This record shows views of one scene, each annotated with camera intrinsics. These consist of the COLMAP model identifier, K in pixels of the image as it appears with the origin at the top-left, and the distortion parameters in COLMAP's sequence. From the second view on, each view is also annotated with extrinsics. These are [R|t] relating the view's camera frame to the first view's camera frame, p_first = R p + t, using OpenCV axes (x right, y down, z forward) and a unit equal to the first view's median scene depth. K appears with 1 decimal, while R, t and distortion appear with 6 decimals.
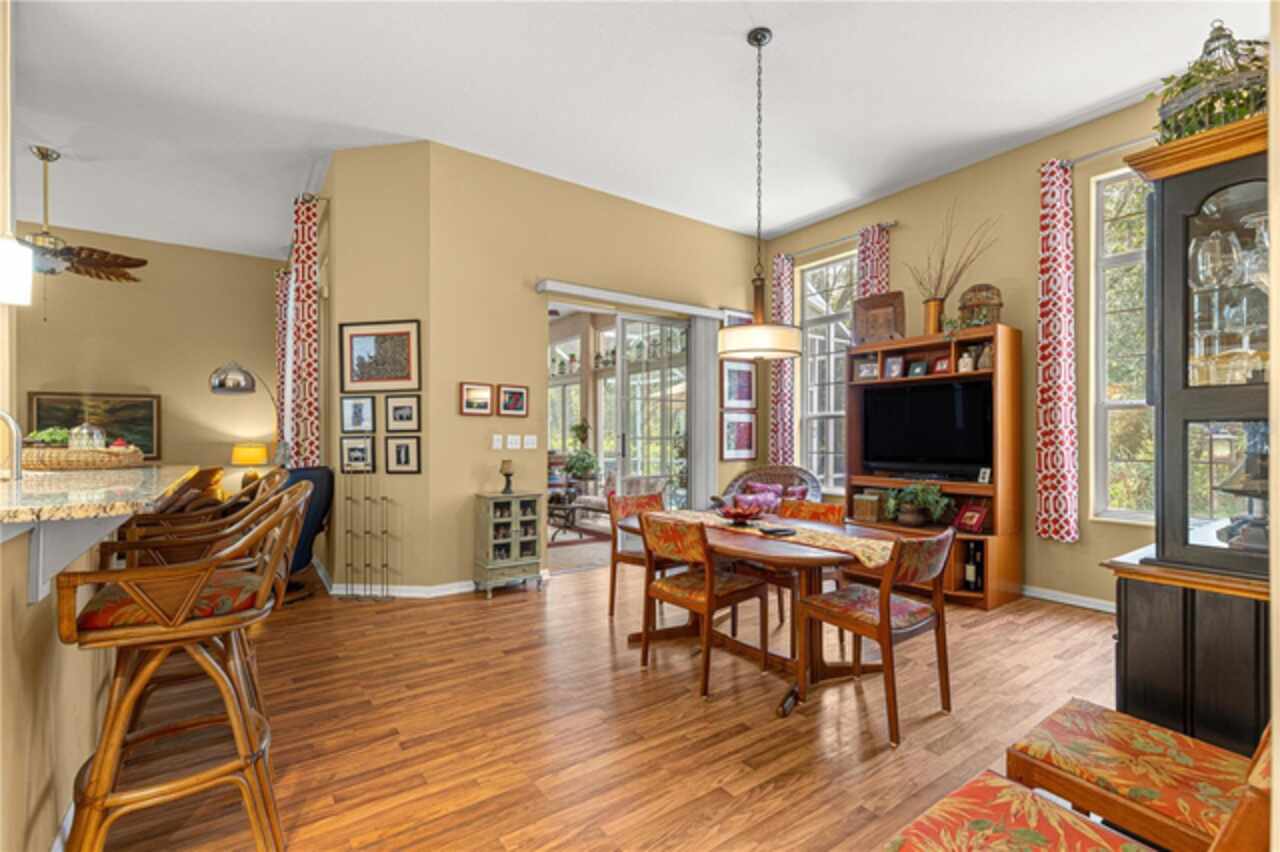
lens RADIAL K [[572.8, 0, 643.0], [0, 572.8, 430.0], [0, 0, 1]] dist [0.008783, -0.000688]
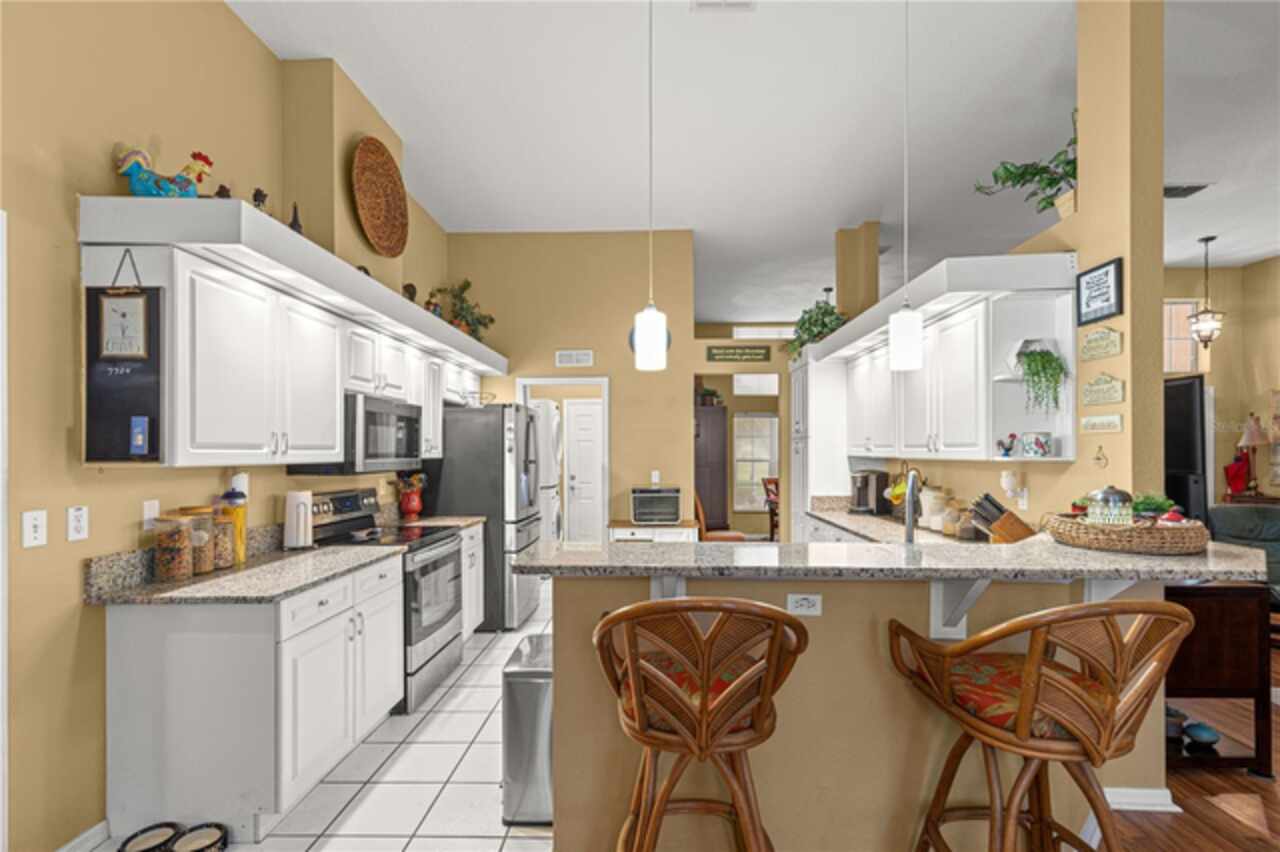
lens RADIAL K [[581.9, 0, 639.4], [0, 581.9, 450.7], [0, 0, 1]] dist [0.004921, -0.000271]
pose [[-0.605046, 0.000217, -0.796190, 0.006775], [0.011130, 0.999905, -0.008186, -0.033722], [0.796113, -0.013815, -0.604991, 0.572631]]
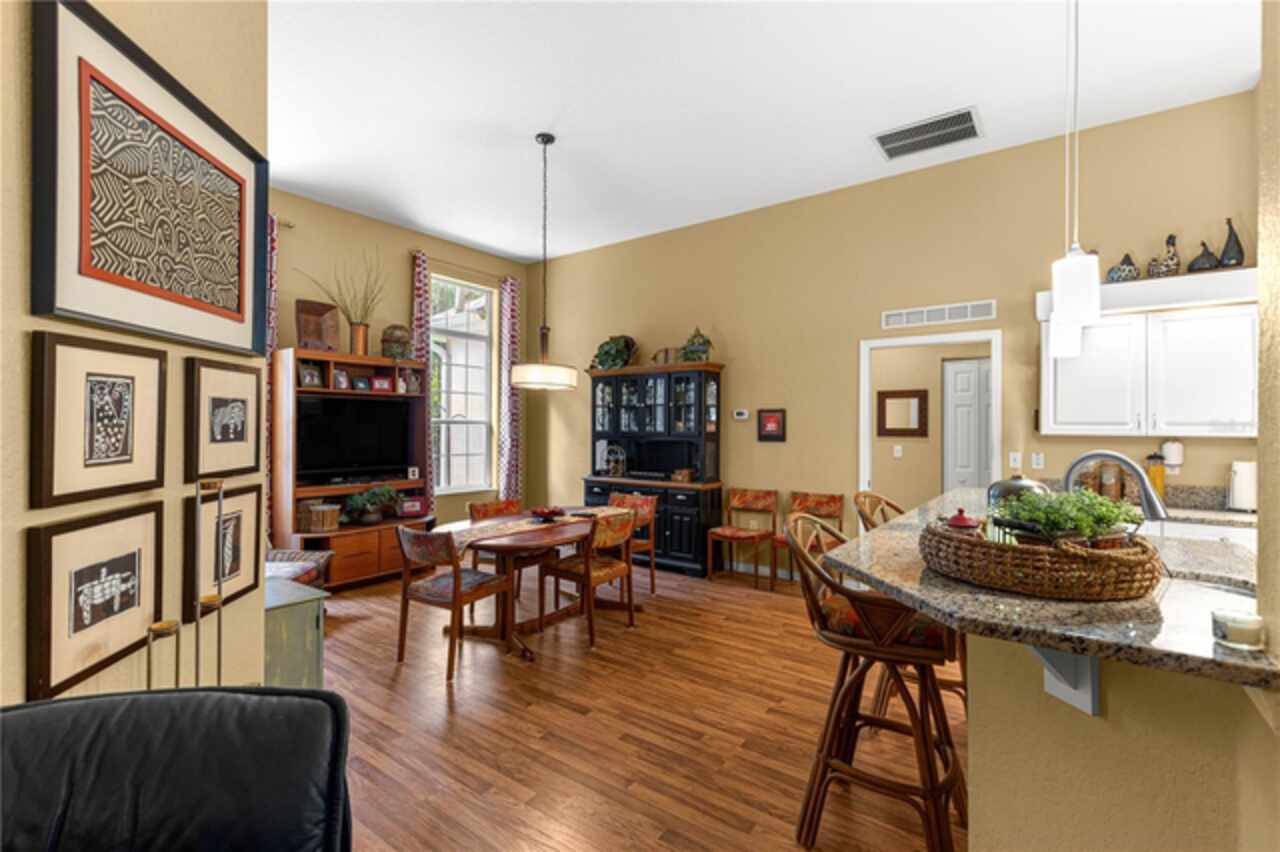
lens RADIAL K [[579.0, 0, 636.1], [0, 579.0, 424.6], [0, 0, 1]] dist [0.001072, -0.000247]
pose [[-0.301451, 0.004532, 0.953471, -0.779763], [-0.015720, 0.999829, -0.009723, -0.025649], [-0.953352, -0.017919, -0.301328, 0.854612]]
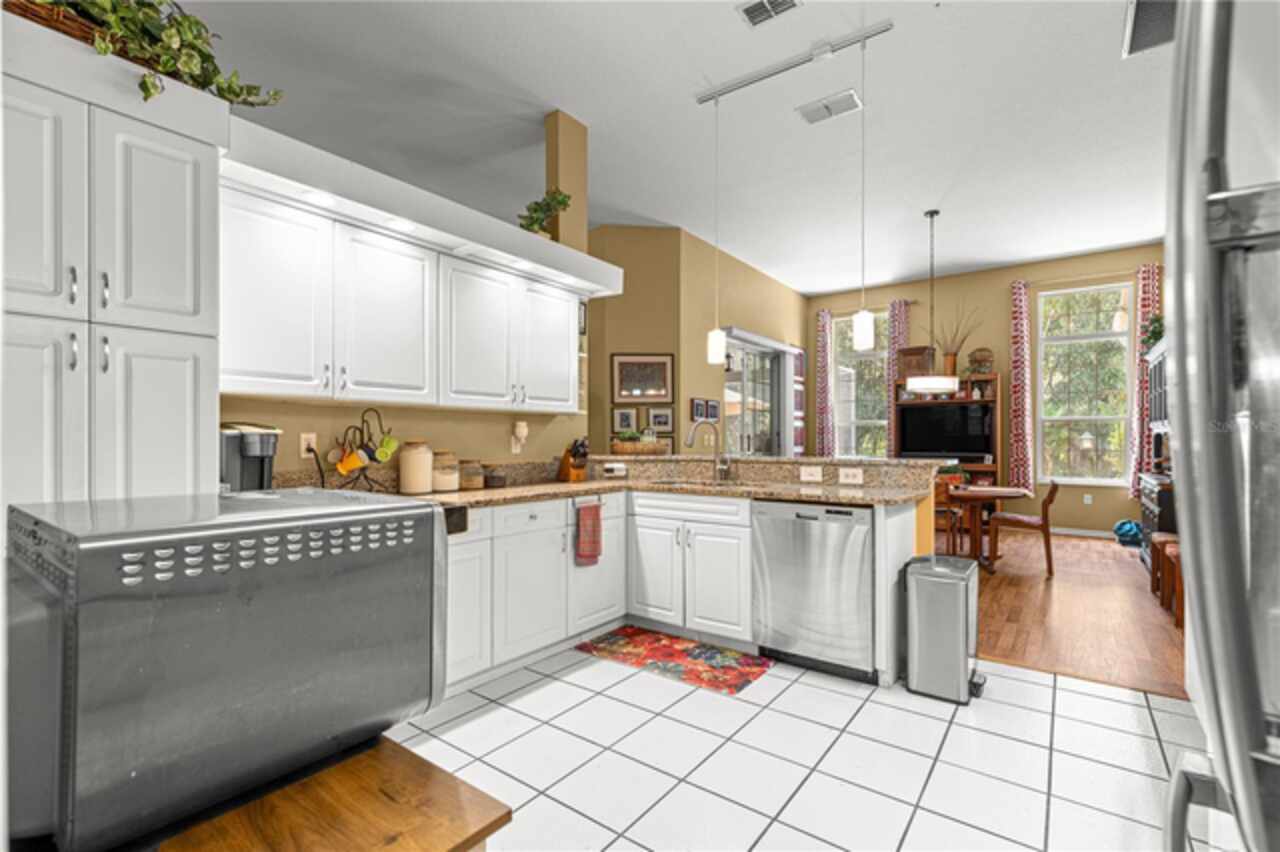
lens RADIAL K [[571.3, 0, 641.4], [0, 571.3, 437.8], [0, 0, 1]] dist [0.001287, -0.000087]
pose [[0.954679, 0.001109, 0.297636, -0.855112], [-0.003820, 0.999956, 0.008526, 0.003190], [-0.297614, -0.009276, 0.954641, -0.310085]]
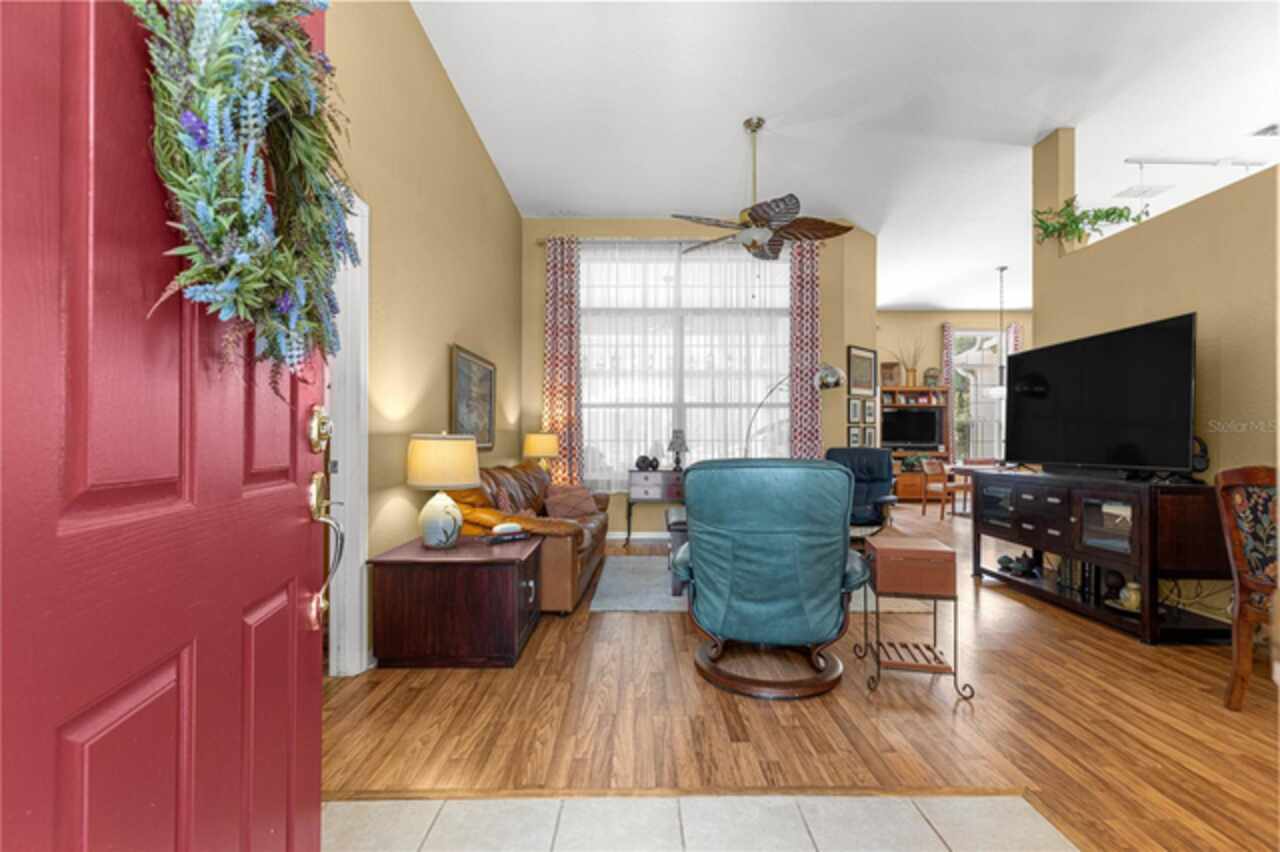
lens RADIAL K [[567.4, 0, 643.1], [0, 567.4, 433.9], [0, 0, 1]] dist [0.009174, -0.000524]
pose [[0.575656, 0.012361, 0.817598, -1.932295], [-0.012956, 0.999898, -0.005994, 0.046053], [-0.817589, -0.007142, 0.575758, 0.609869]]
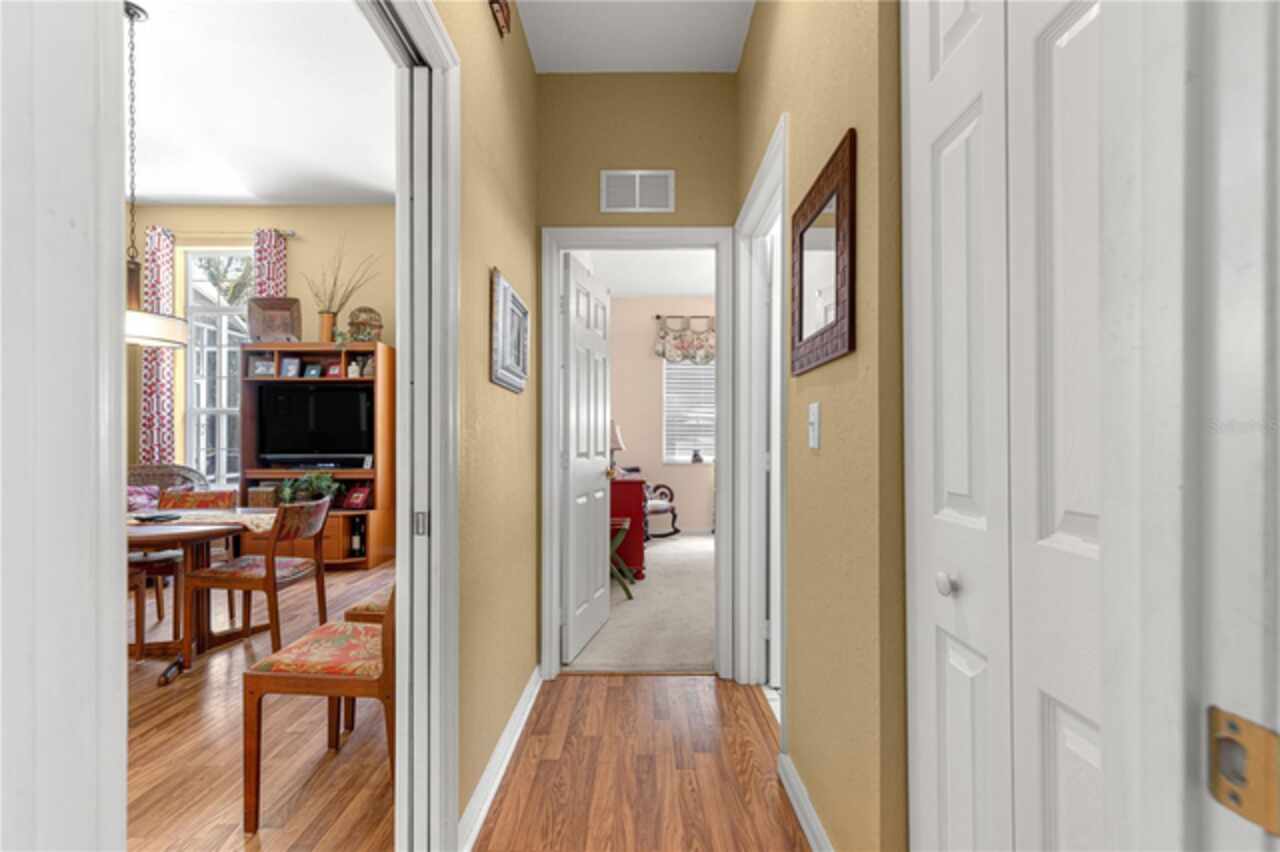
lens RADIAL K [[578.4, 0, 641.2], [0, 578.4, 440.6], [0, 0, 1]] dist [0.007813, -0.000469]
pose [[0.591364, -0.001431, 0.806403, -0.060057], [-0.007840, 0.999941, 0.007523, 0.016881], [-0.806366, -0.010771, 0.591318, -0.199799]]
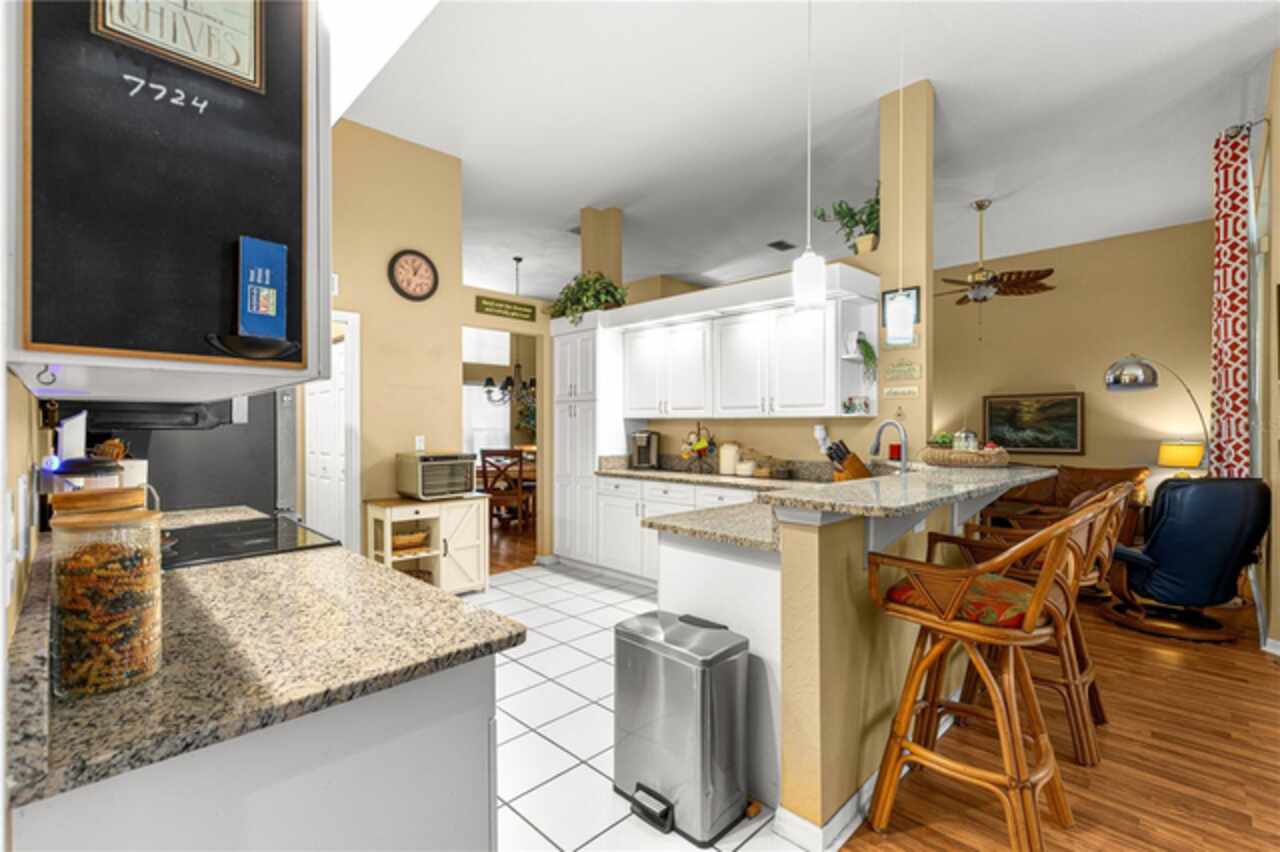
lens RADIAL K [[572.8, 0, 643.0], [0, 572.8, 430.0], [0, 0, 1]] dist [0.008783, -0.000688]
pose [[0.165097, 0.006627, -0.986255, 0.063047], [0.010143, 0.999913, 0.008416, -0.014739], [0.986225, -0.011393, 0.165016, 0.082244]]
